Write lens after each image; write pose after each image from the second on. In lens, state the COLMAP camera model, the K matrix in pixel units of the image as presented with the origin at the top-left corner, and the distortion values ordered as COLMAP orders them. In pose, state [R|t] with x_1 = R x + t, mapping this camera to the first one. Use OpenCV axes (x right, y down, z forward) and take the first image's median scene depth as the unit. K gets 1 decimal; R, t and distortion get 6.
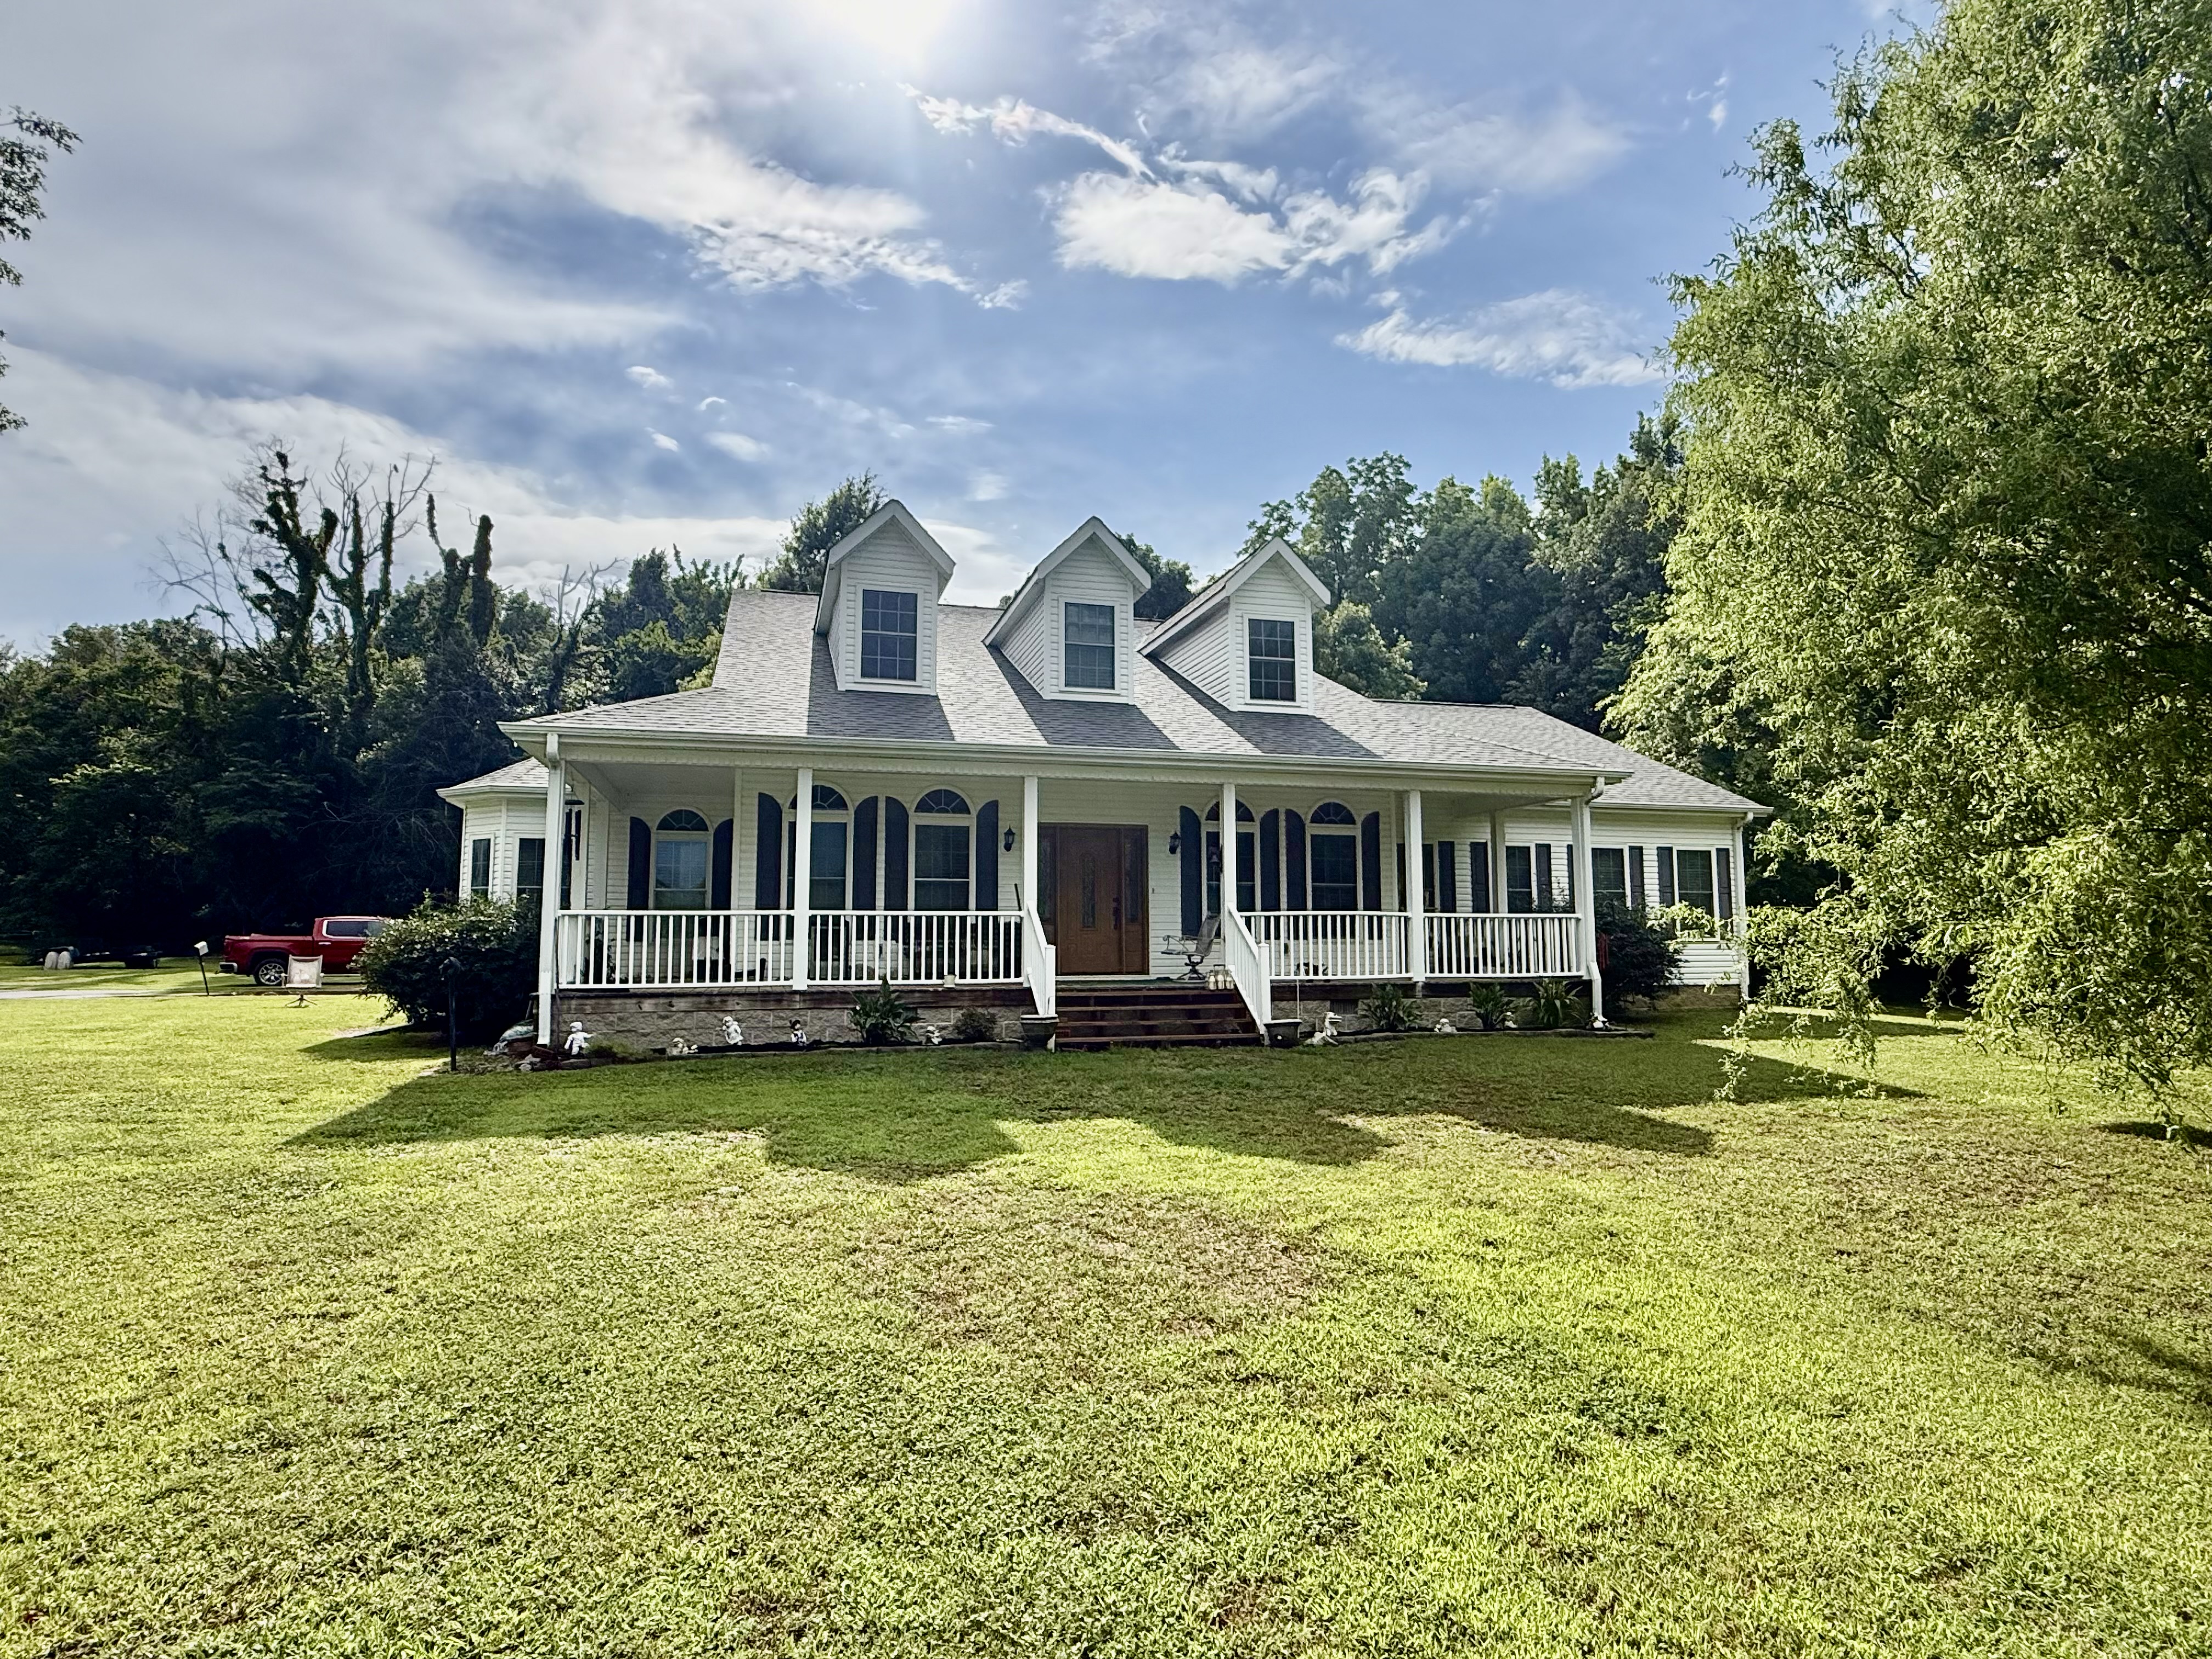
lens RADIAL K [[1199.7, 0, 1102.6], [0, 1199.7, 823.1], [0, 0, 1]] dist [-0.011244, -0.000890]
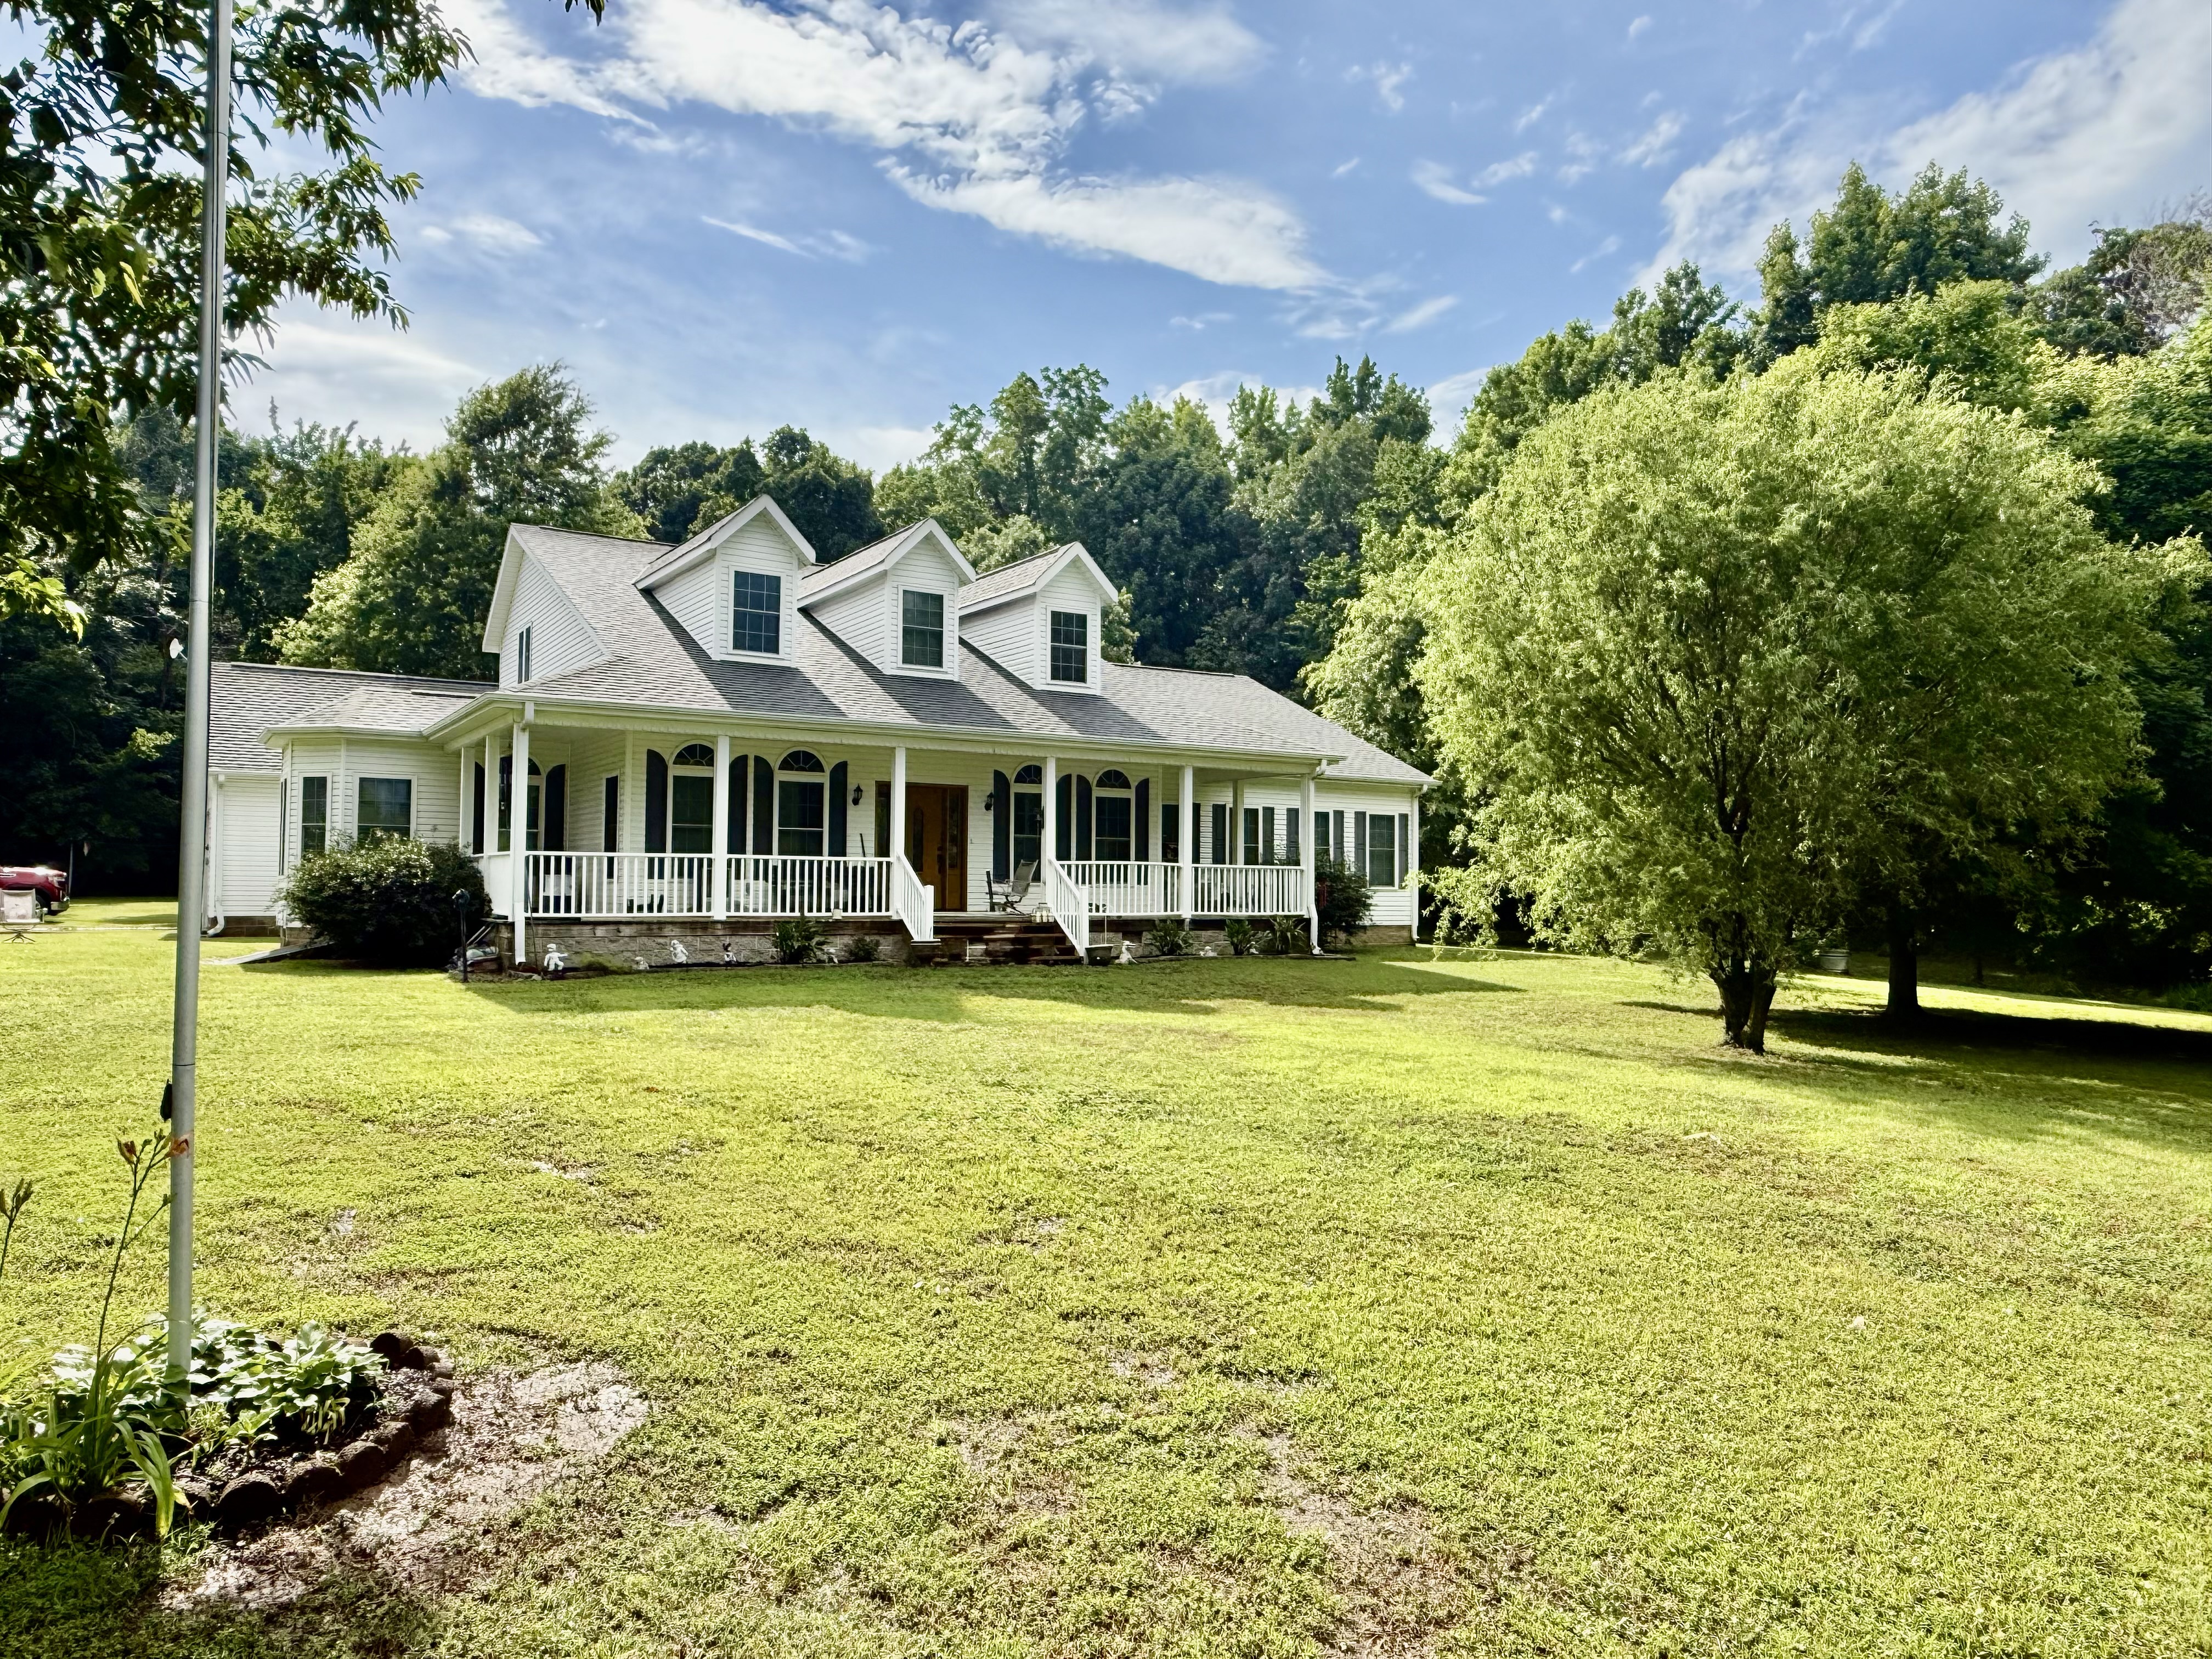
lens RADIAL K [[1459.8, 0, 1089.5], [0, 1459.8, 831.3], [0, 0, 1]] dist [-0.023898, 0.013475]
pose [[0.960450, 0.021719, 0.277604, -0.245807], [-0.038135, 0.997819, 0.053872, -0.035198], [-0.275828, -0.062327, 0.959184, -0.411149]]
